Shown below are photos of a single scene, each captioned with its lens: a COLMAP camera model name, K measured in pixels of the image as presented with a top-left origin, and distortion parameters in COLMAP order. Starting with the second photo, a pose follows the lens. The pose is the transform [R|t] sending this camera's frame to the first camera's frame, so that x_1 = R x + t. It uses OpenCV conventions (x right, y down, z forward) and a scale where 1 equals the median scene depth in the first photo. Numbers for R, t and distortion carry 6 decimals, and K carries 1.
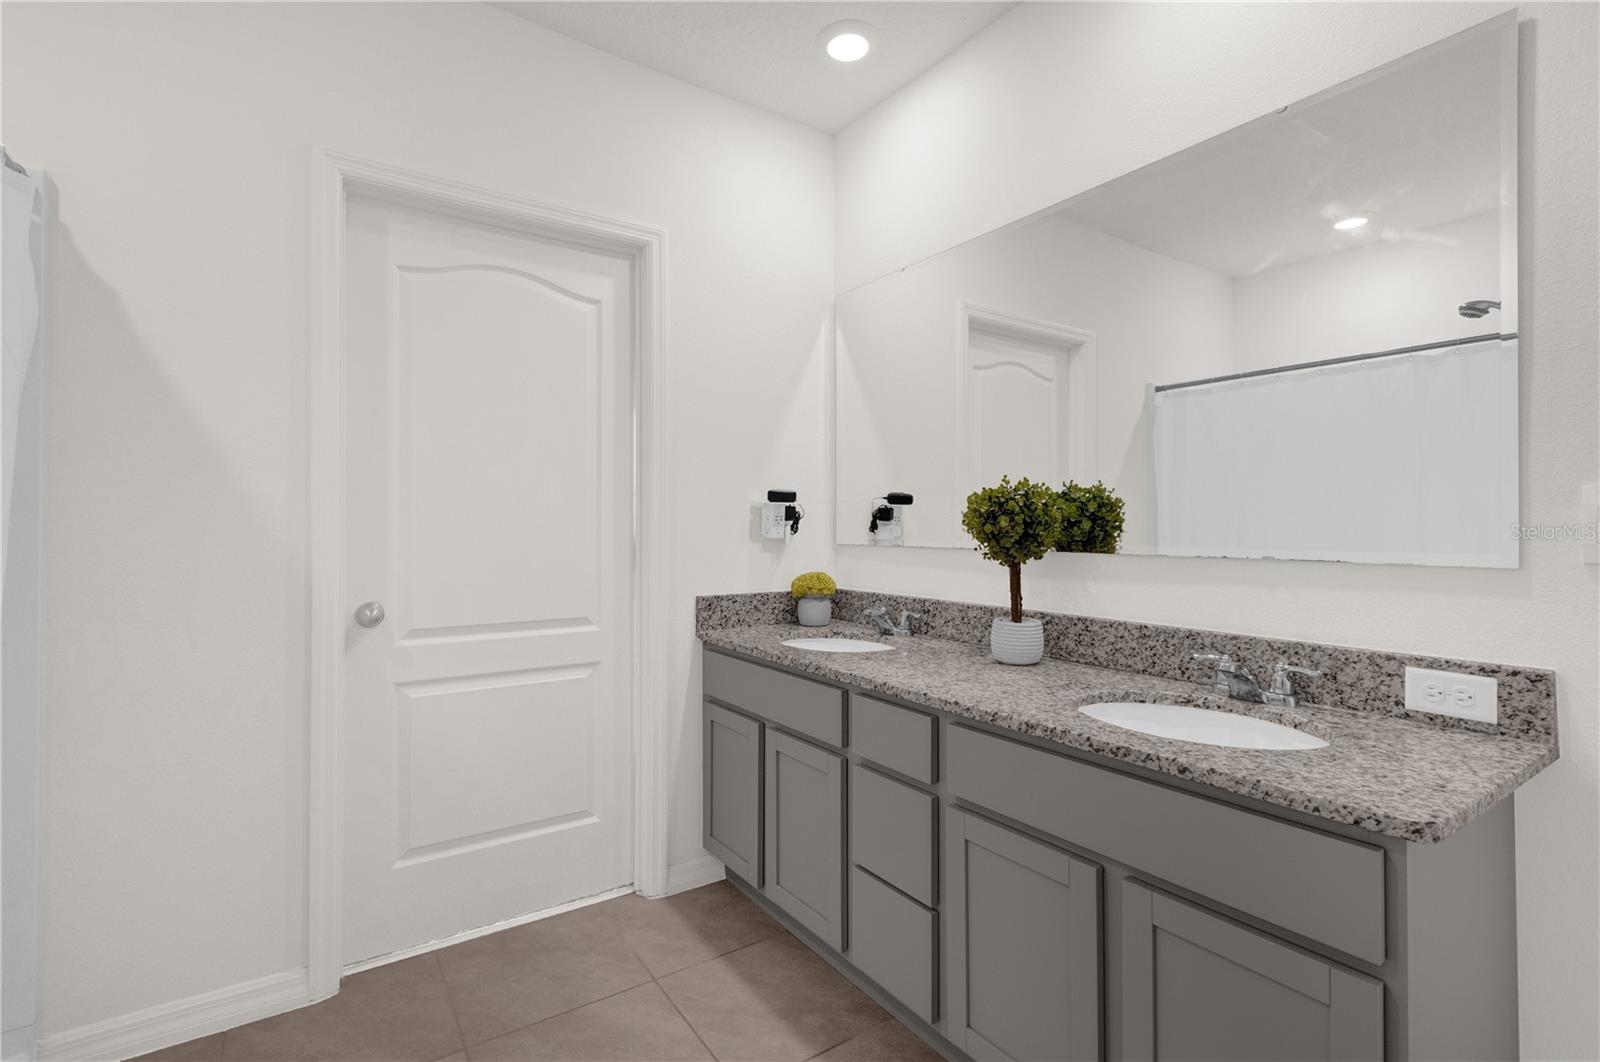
lens RADIAL K [[738.0, 0, 791.5], [0, 738.0, 526.6], [0, 0, 1]] dist [0.004830, -0.000123]
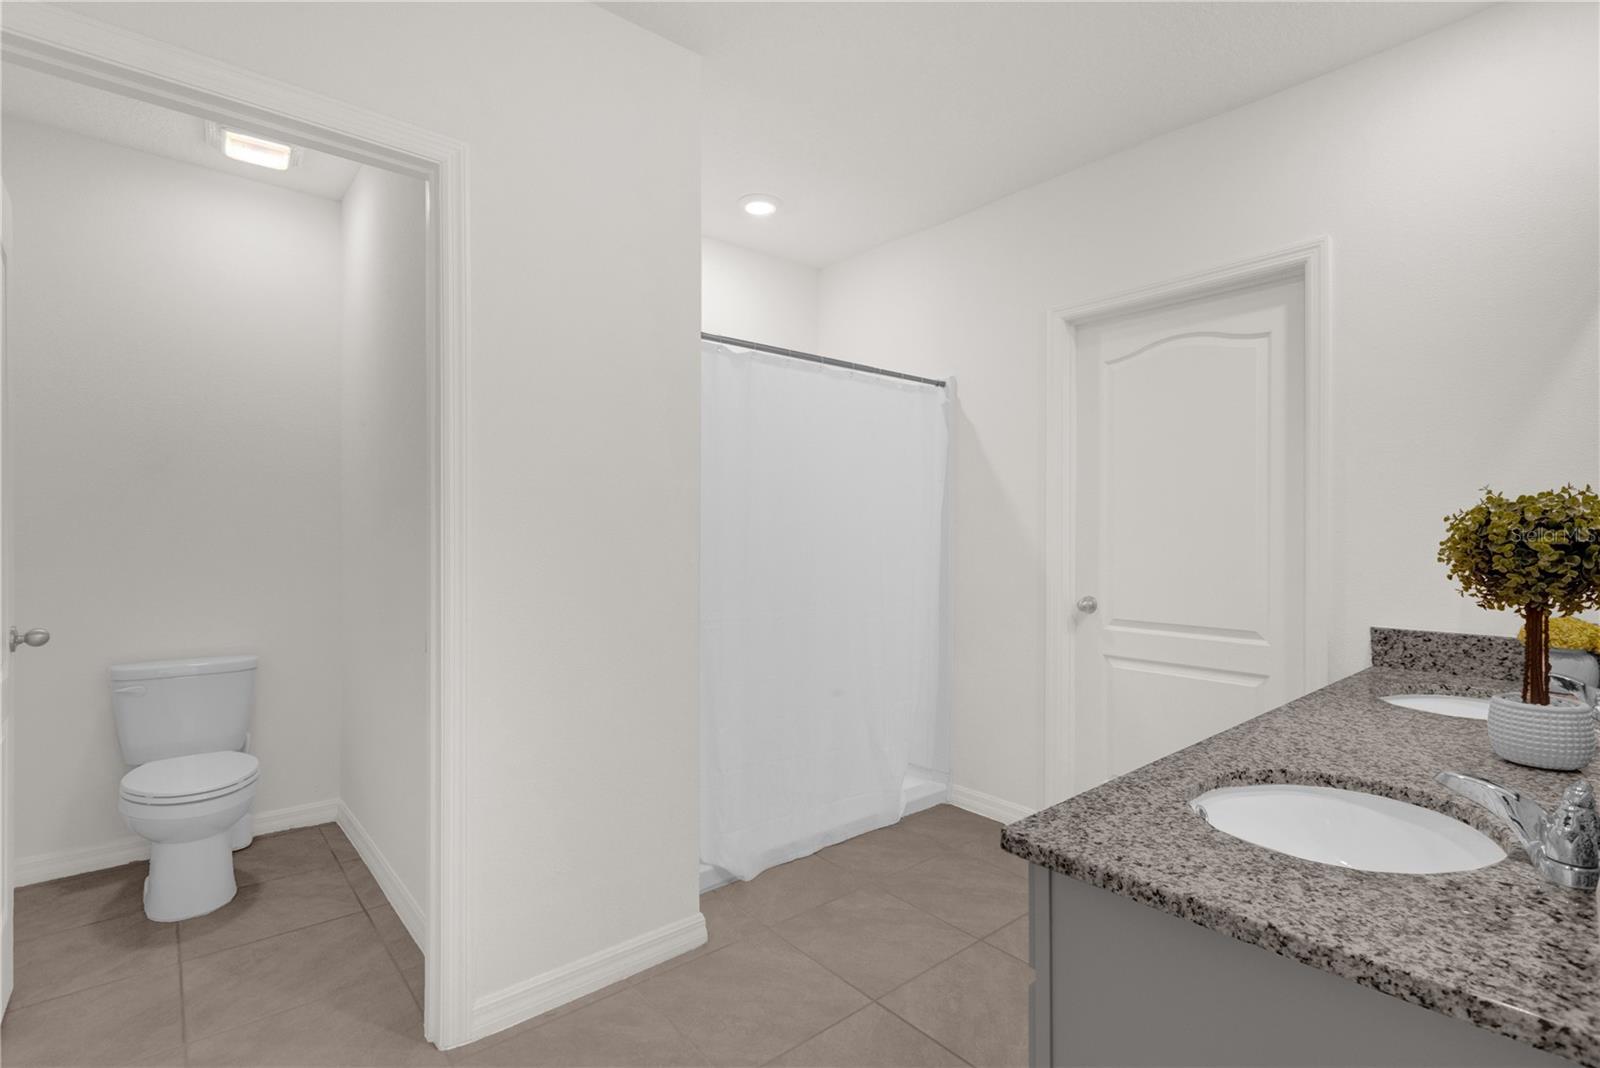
lens RADIAL K [[755.6, 0, 800.0], [0, 755.6, 534.0], [0, 0, 1]] dist [0.001613, 0.000126]
pose [[0.115280, -0.001704, -0.993332, 0.733660], [-0.003706, 0.999991, -0.002145, -0.014190], [0.993326, 0.003929, 0.115273, 0.214092]]
